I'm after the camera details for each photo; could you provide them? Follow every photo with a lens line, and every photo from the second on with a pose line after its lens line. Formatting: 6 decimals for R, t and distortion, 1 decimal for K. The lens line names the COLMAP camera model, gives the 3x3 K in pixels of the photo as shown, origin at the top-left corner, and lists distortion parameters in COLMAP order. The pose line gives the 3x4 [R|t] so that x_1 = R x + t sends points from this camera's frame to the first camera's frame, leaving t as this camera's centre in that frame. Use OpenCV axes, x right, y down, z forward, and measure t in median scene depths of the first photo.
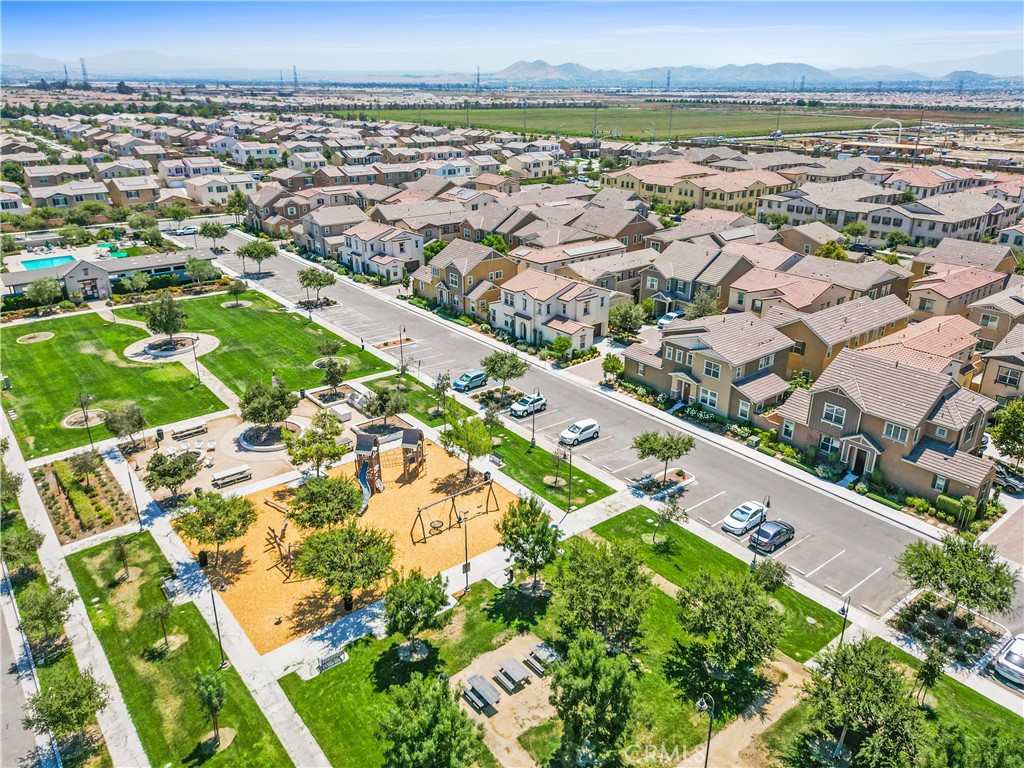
lens RADIAL K [[731.8, 0, 514.7], [0, 731.8, 383.5], [0, 0, 1]] dist [0.039792, -0.001060]
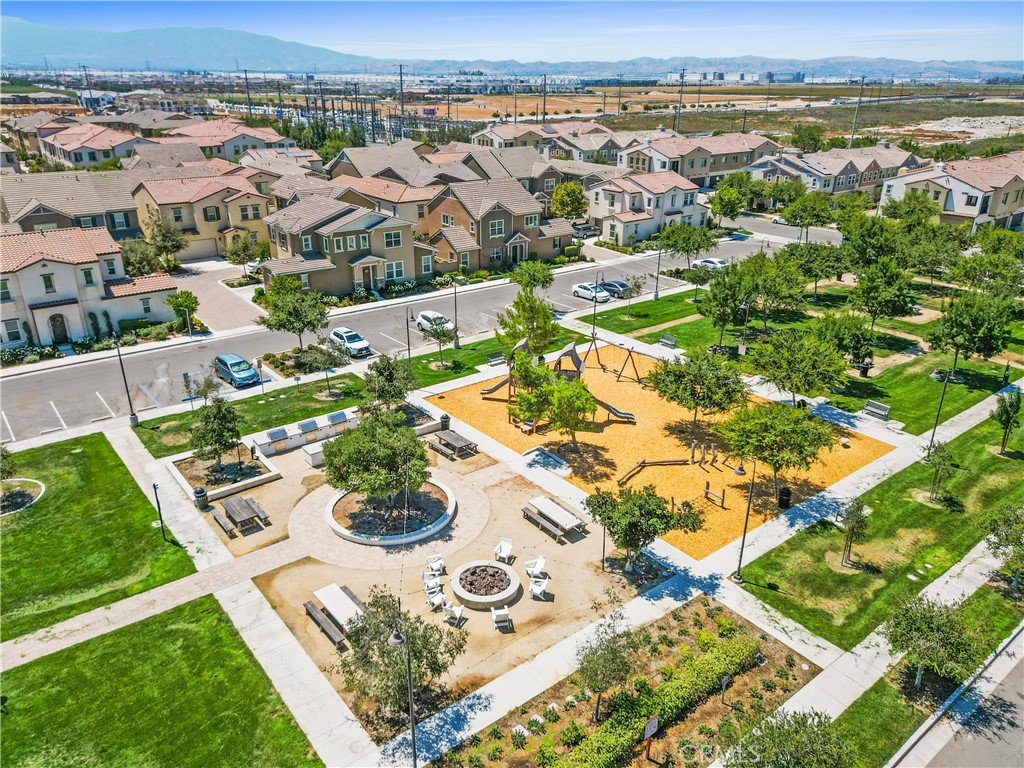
lens RADIAL K [[731.8, 0, 513.8], [0, 731.8, 386.0], [0, 0, 1]] dist [0.039792, -0.001060]
pose [[0.007463, -0.395656, 0.918369, -0.799976], [0.365236, 0.856022, 0.365827, -0.169271], [-0.930885, 0.332691, 0.150896, 0.842090]]
